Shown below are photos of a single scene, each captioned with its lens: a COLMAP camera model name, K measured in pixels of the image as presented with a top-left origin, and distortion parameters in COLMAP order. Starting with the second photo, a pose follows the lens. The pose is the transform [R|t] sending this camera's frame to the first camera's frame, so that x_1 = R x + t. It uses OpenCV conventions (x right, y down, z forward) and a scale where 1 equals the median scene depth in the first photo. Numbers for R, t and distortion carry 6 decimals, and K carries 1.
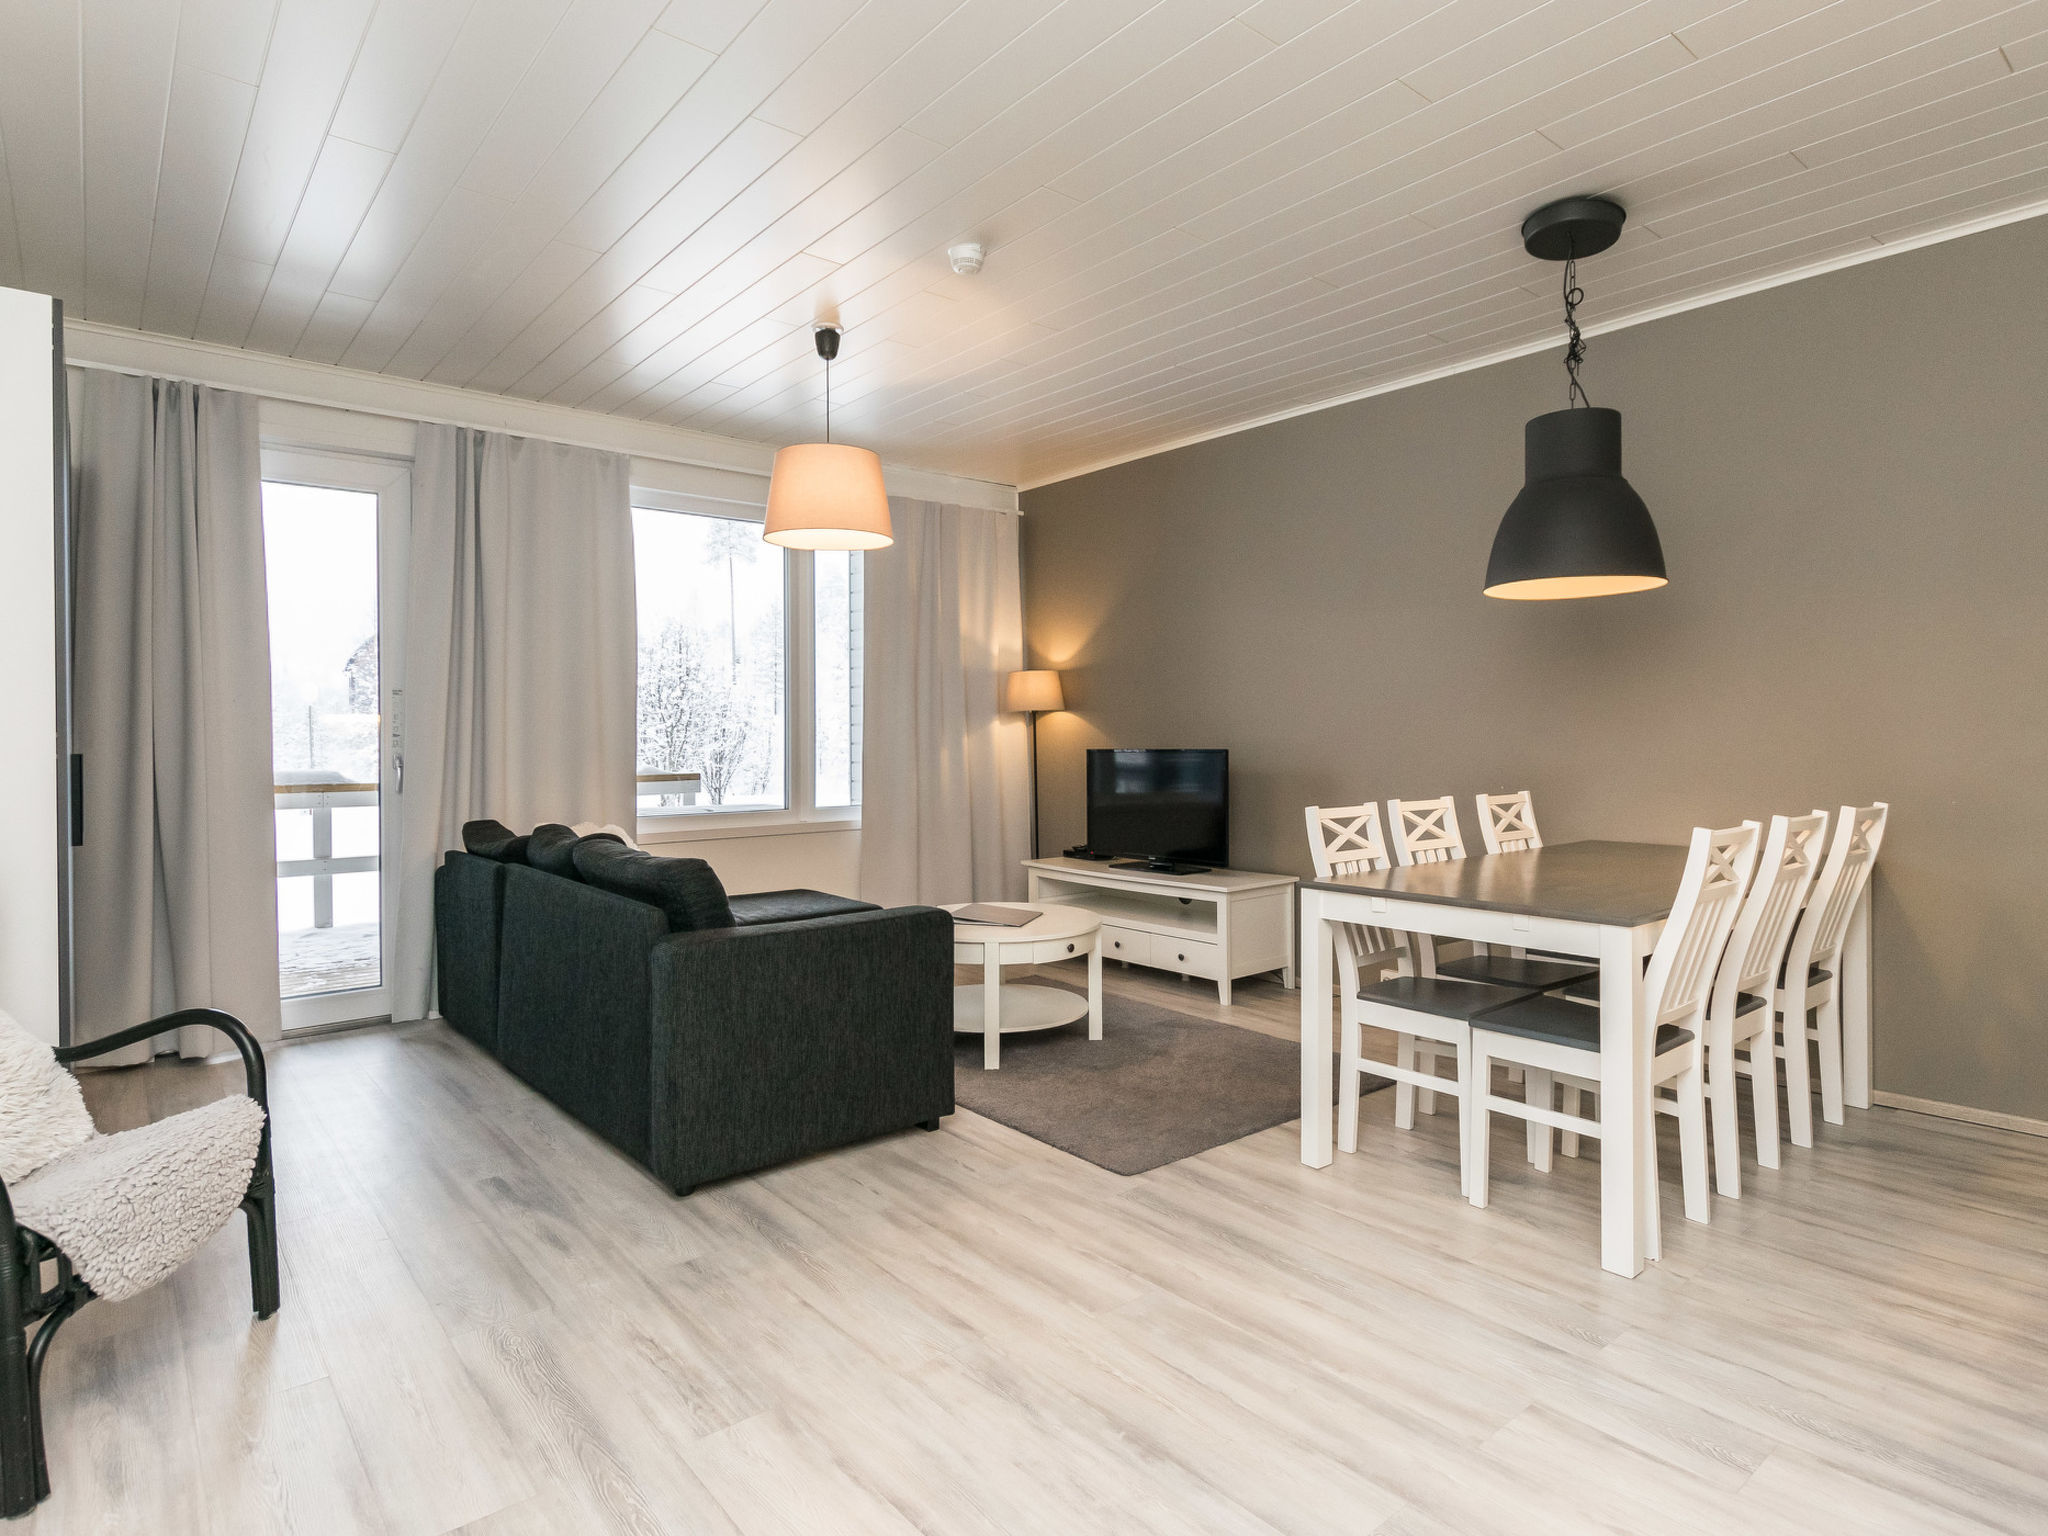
lens RADIAL K [[1139.8, 0, 1024.0], [0, 1139.8, 768.0], [0, 0, 1]] dist [-0.015231, -0.000052]
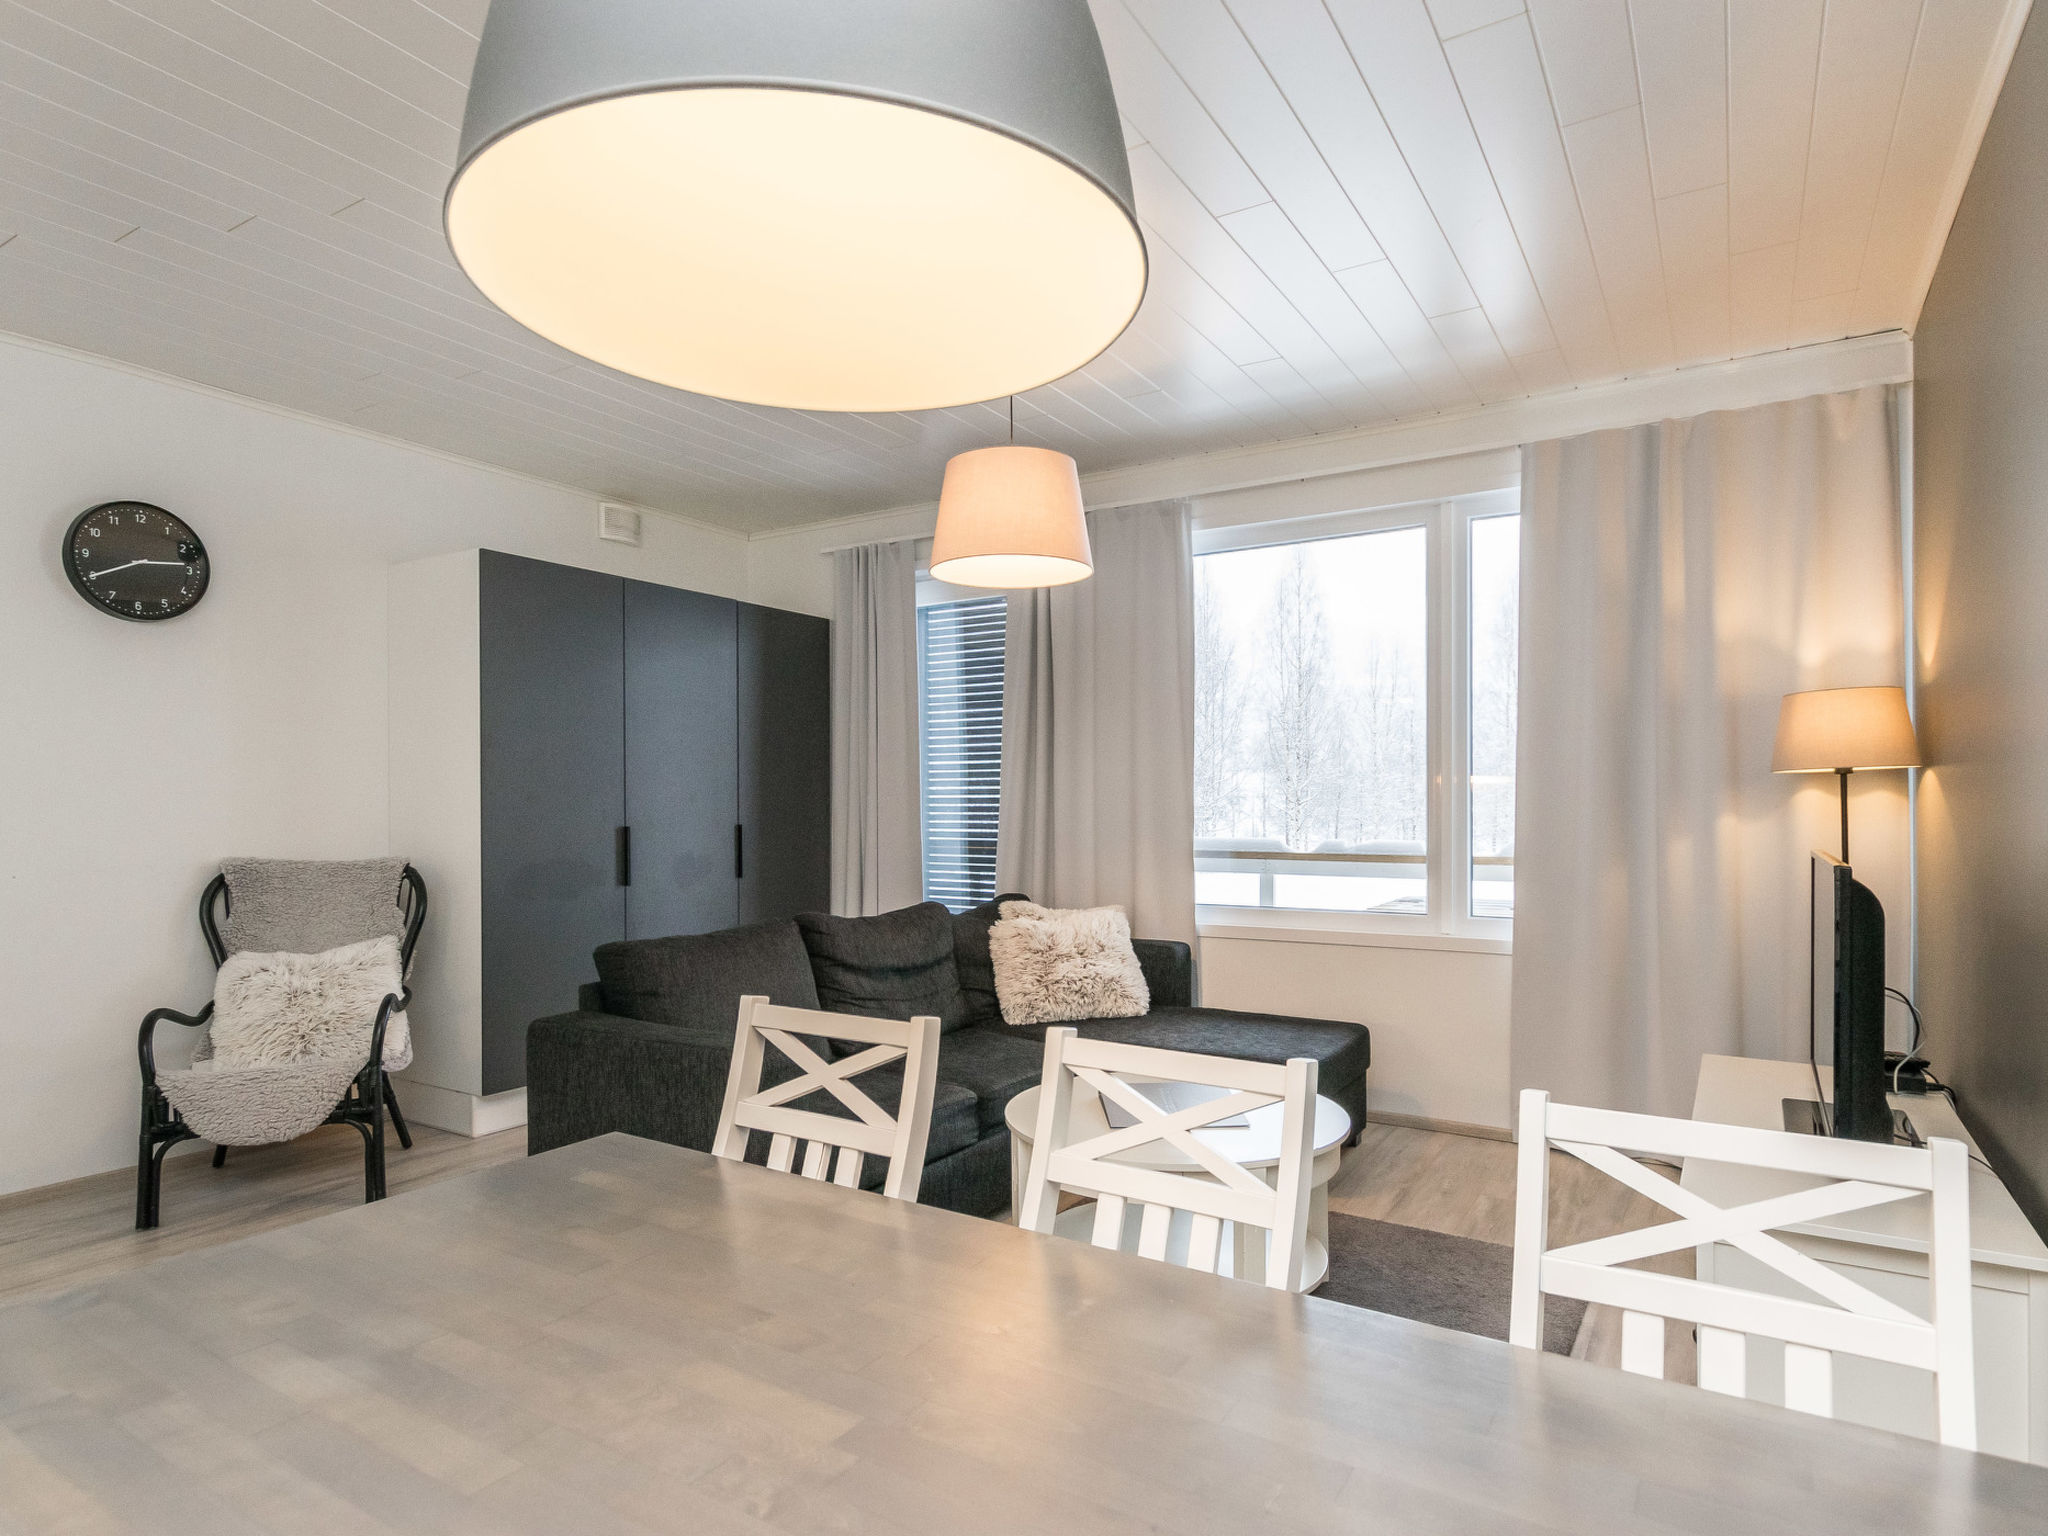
lens RADIAL K [[1139.8, 0, 1024.0], [0, 1139.8, 768.0], [0, 0, 1]] dist [-0.015231, -0.000052]
pose [[0.320076, -0.025844, -0.947039, 0.390449], [-0.025284, 0.999039, -0.035808, -0.023535], [0.947054, 0.035406, 0.319115, 0.515034]]
